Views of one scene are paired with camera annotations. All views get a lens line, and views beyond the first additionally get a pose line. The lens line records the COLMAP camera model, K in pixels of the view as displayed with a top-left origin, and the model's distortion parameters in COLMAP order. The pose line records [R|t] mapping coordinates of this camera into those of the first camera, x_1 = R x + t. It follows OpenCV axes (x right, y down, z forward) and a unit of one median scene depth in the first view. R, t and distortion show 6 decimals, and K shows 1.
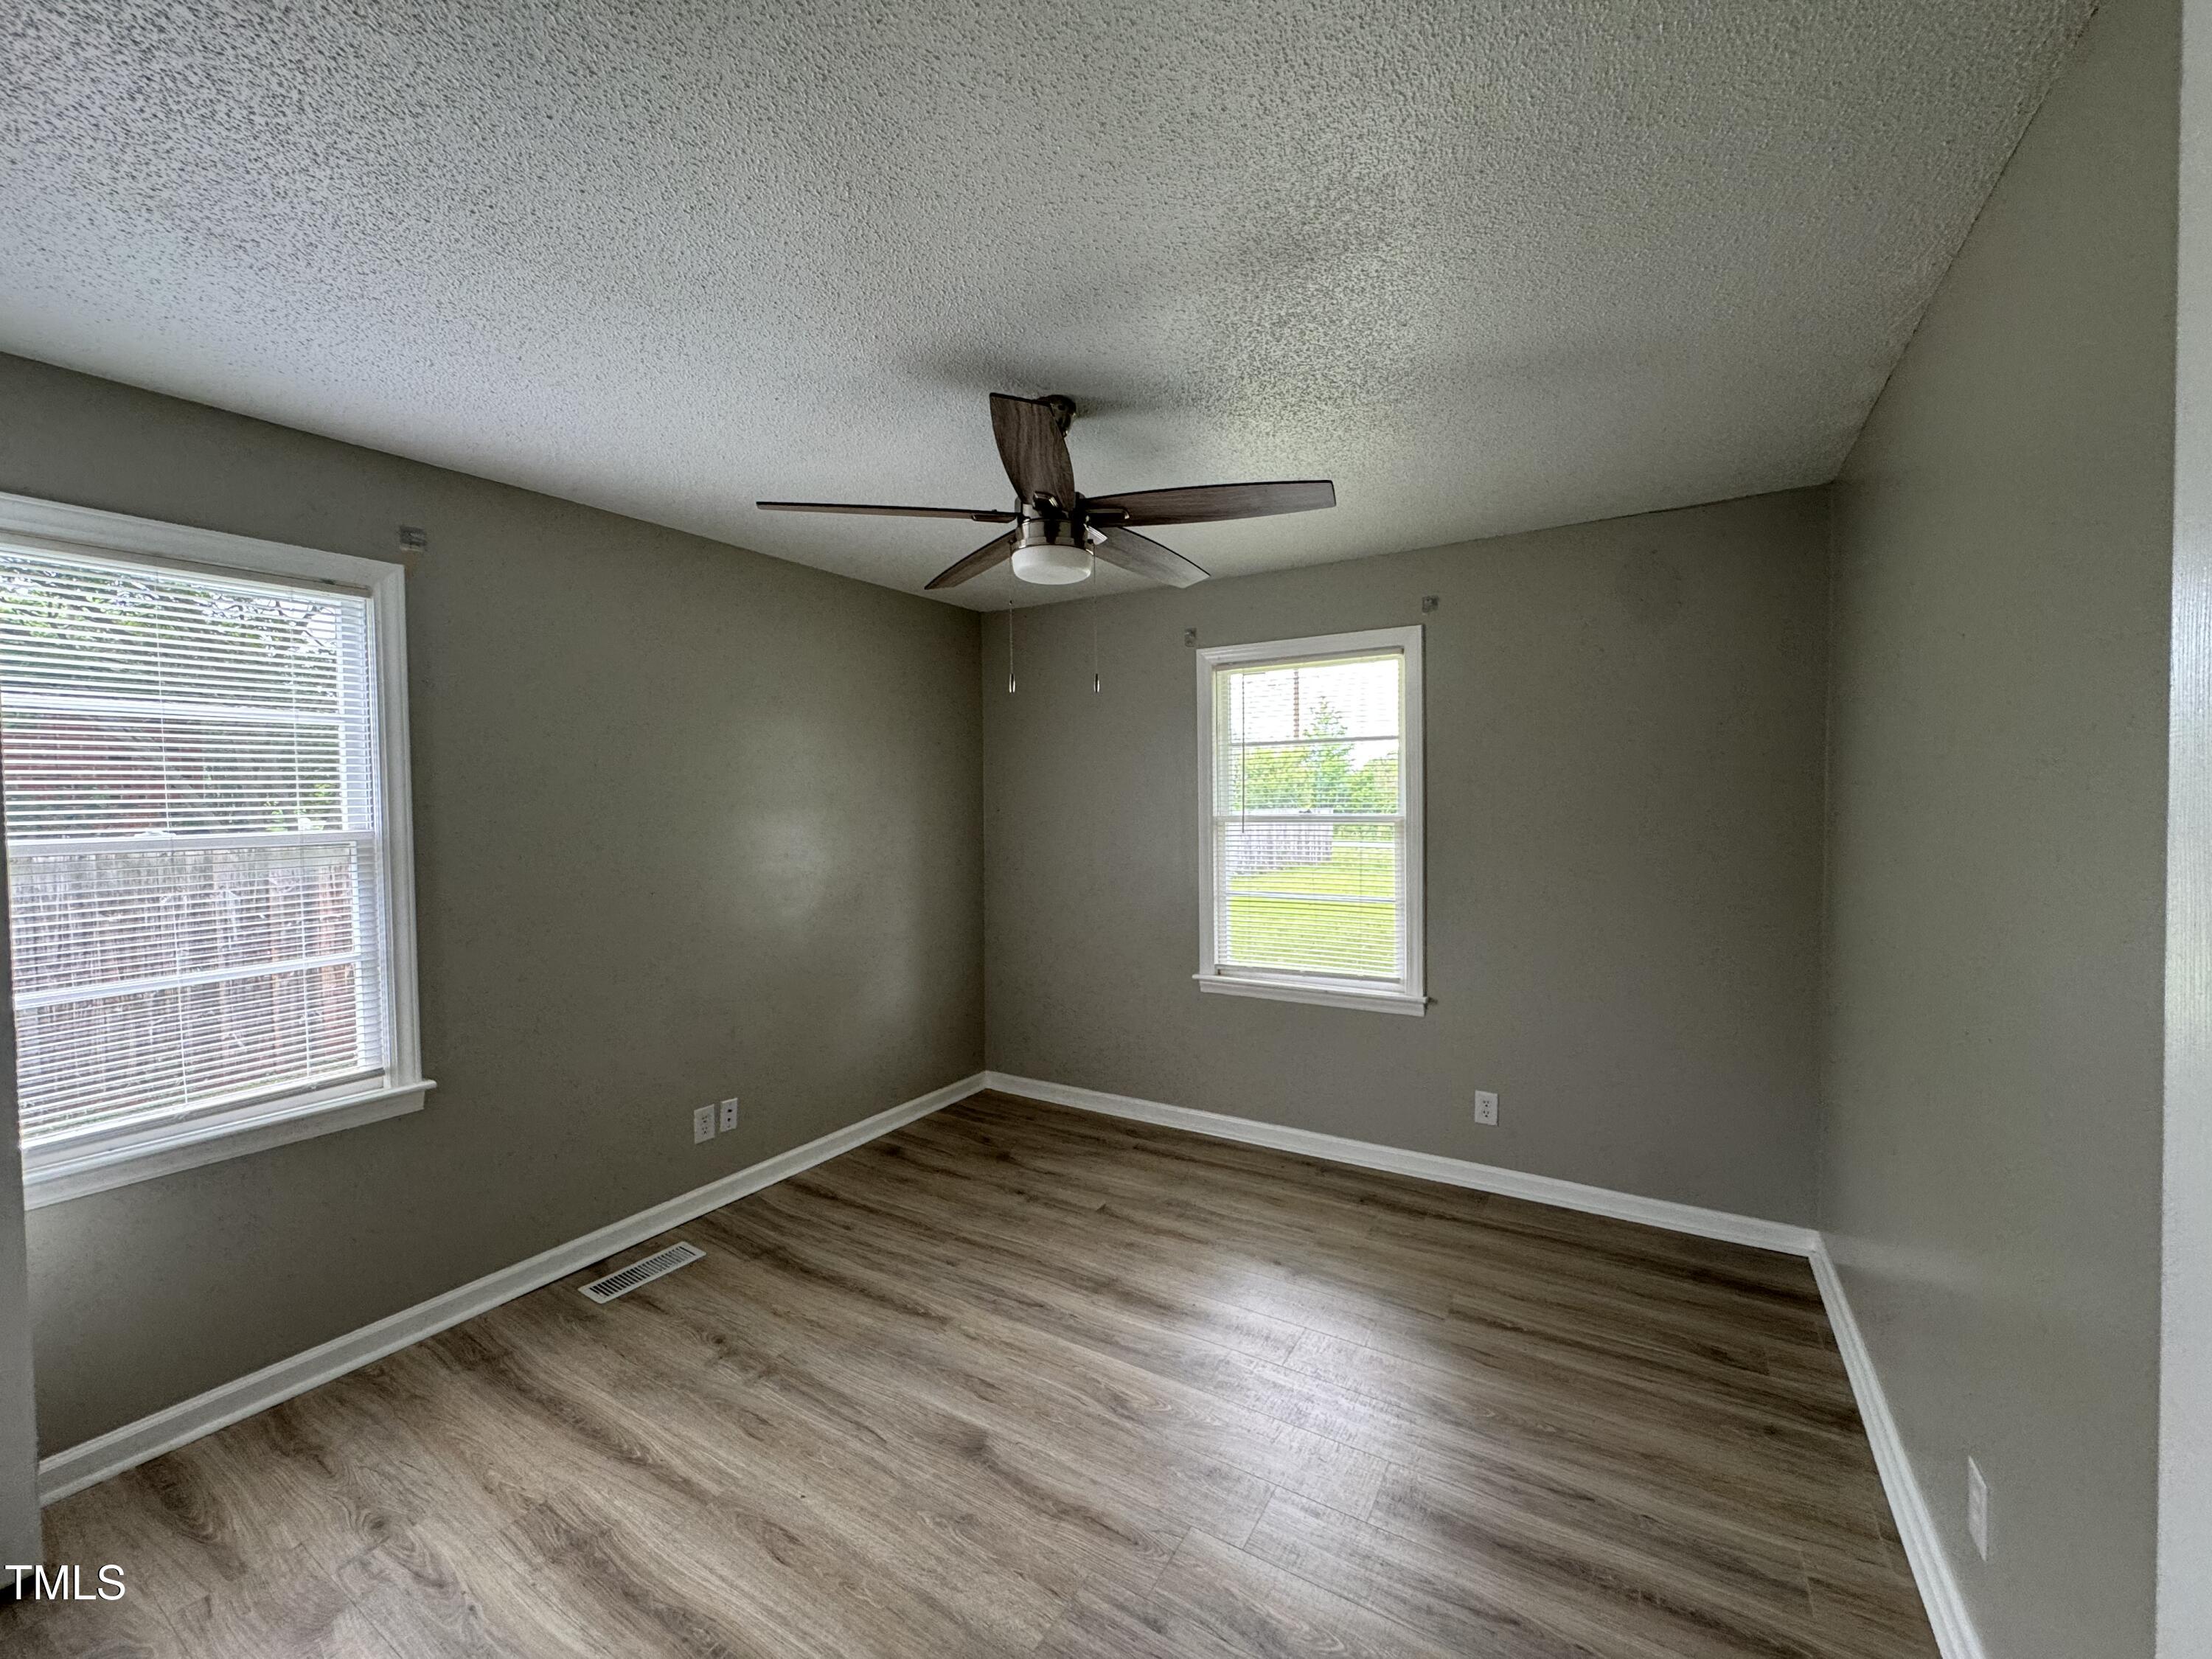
lens RADIAL K [[885.2, 0, 1106.0], [0, 885.2, 829.5], [0, 0, 1]] dist [-0.000402, -0.000029]
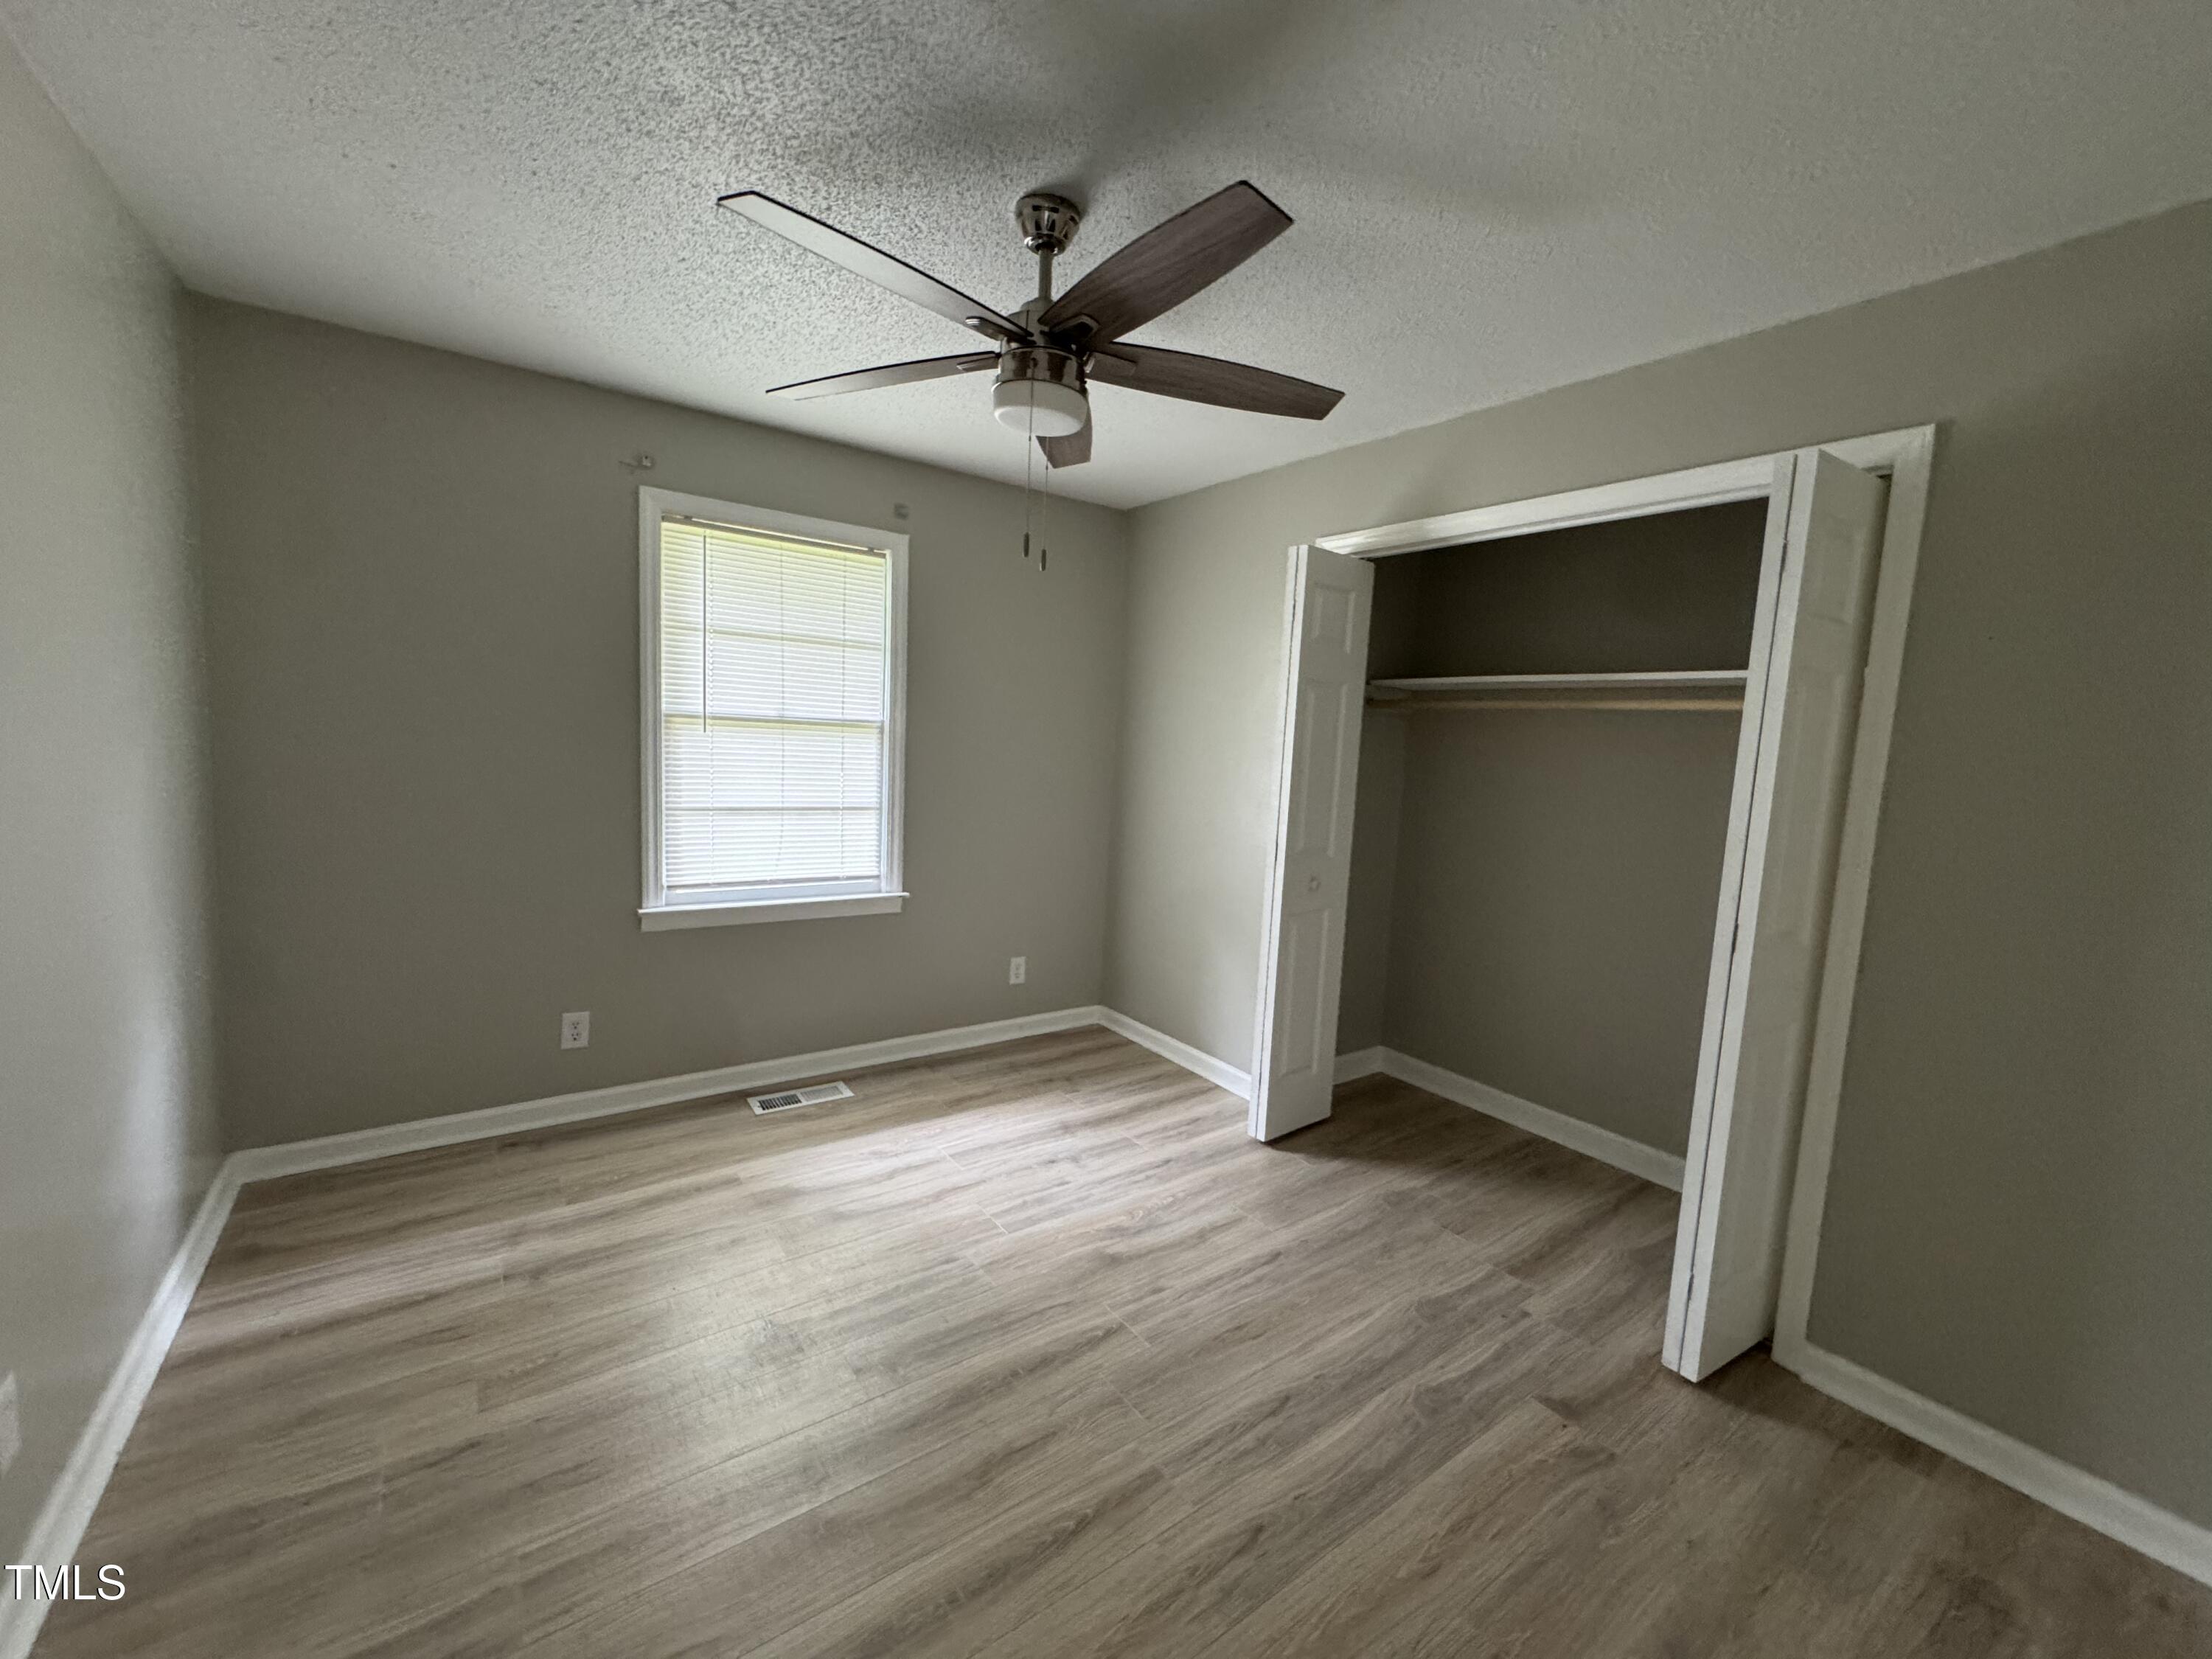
lens RADIAL K [[885.2, 0, 1106.0], [0, 885.2, 829.5], [0, 0, 1]] dist [-0.000402, -0.000029]
pose [[0.388627, -0.069844, 0.918744, -0.461656], [-0.030157, 0.995624, 0.088445, 0.009854], [-0.920901, -0.062079, 0.384820, 0.327822]]
